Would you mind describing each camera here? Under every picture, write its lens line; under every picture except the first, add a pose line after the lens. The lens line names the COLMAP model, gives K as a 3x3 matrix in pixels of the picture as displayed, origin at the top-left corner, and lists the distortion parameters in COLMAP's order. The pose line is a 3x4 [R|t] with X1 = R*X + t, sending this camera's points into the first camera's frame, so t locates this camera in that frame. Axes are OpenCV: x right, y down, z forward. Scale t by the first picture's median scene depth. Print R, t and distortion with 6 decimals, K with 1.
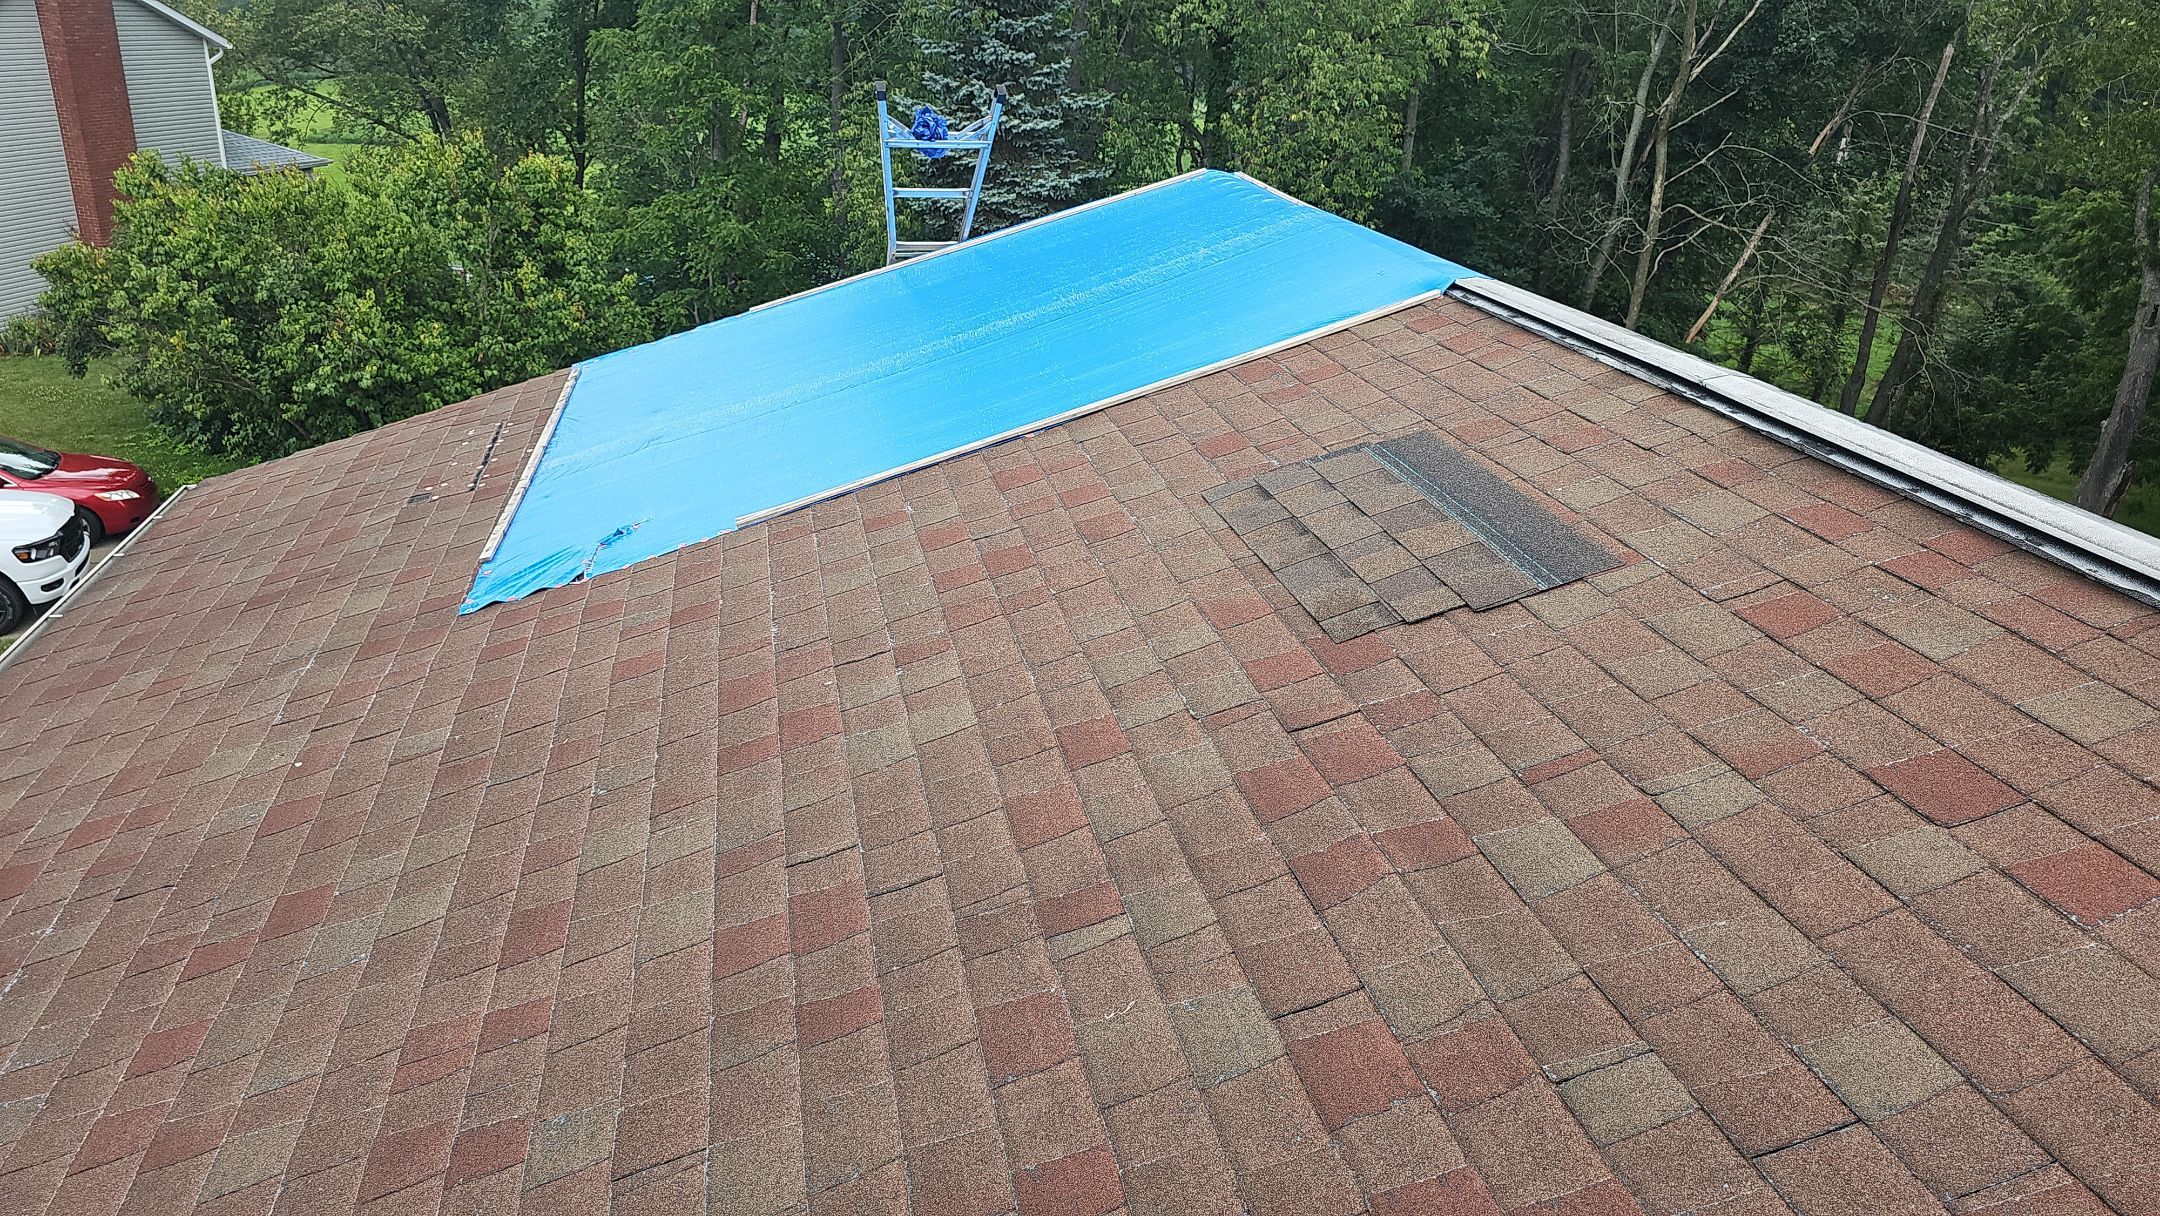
lens RADIAL K [[1382.8, 0, 1082.7], [0, 1382.8, 581.6], [0, 0, 1]] dist [0.081327, -0.124252]
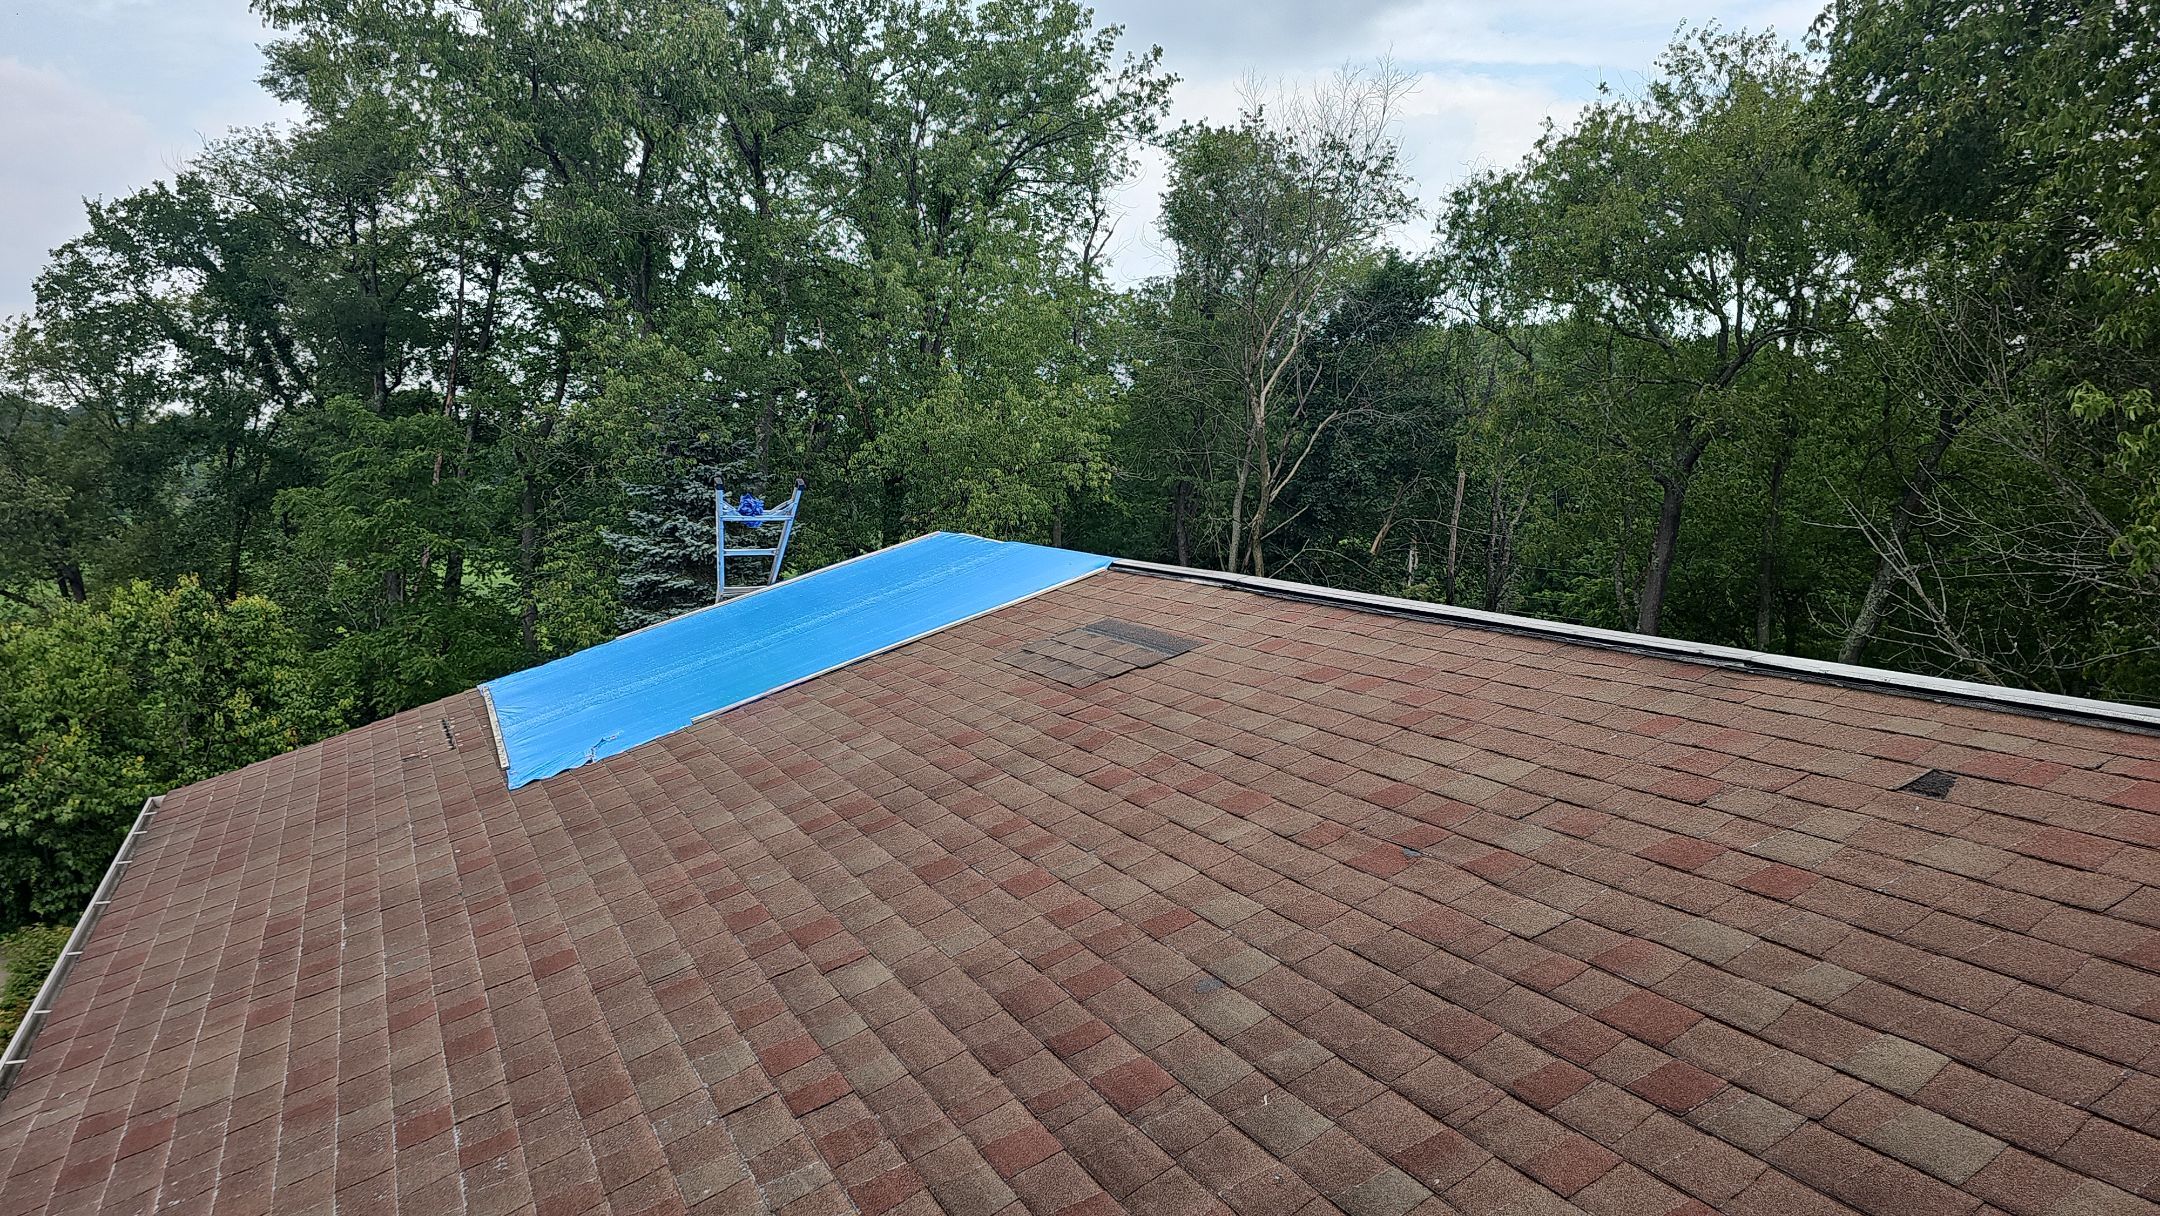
lens RADIAL K [[1420.1, 0, 1080.0], [0, 1420.1, 608.0], [0, 0, 1]] dist [0.050742, -0.056837]
pose [[0.970133, -0.048511, 0.237675, -0.044029], [0.114462, 0.955407, -0.272204, 0.071430], [-0.213872, 0.291279, 0.932424, -0.140284]]
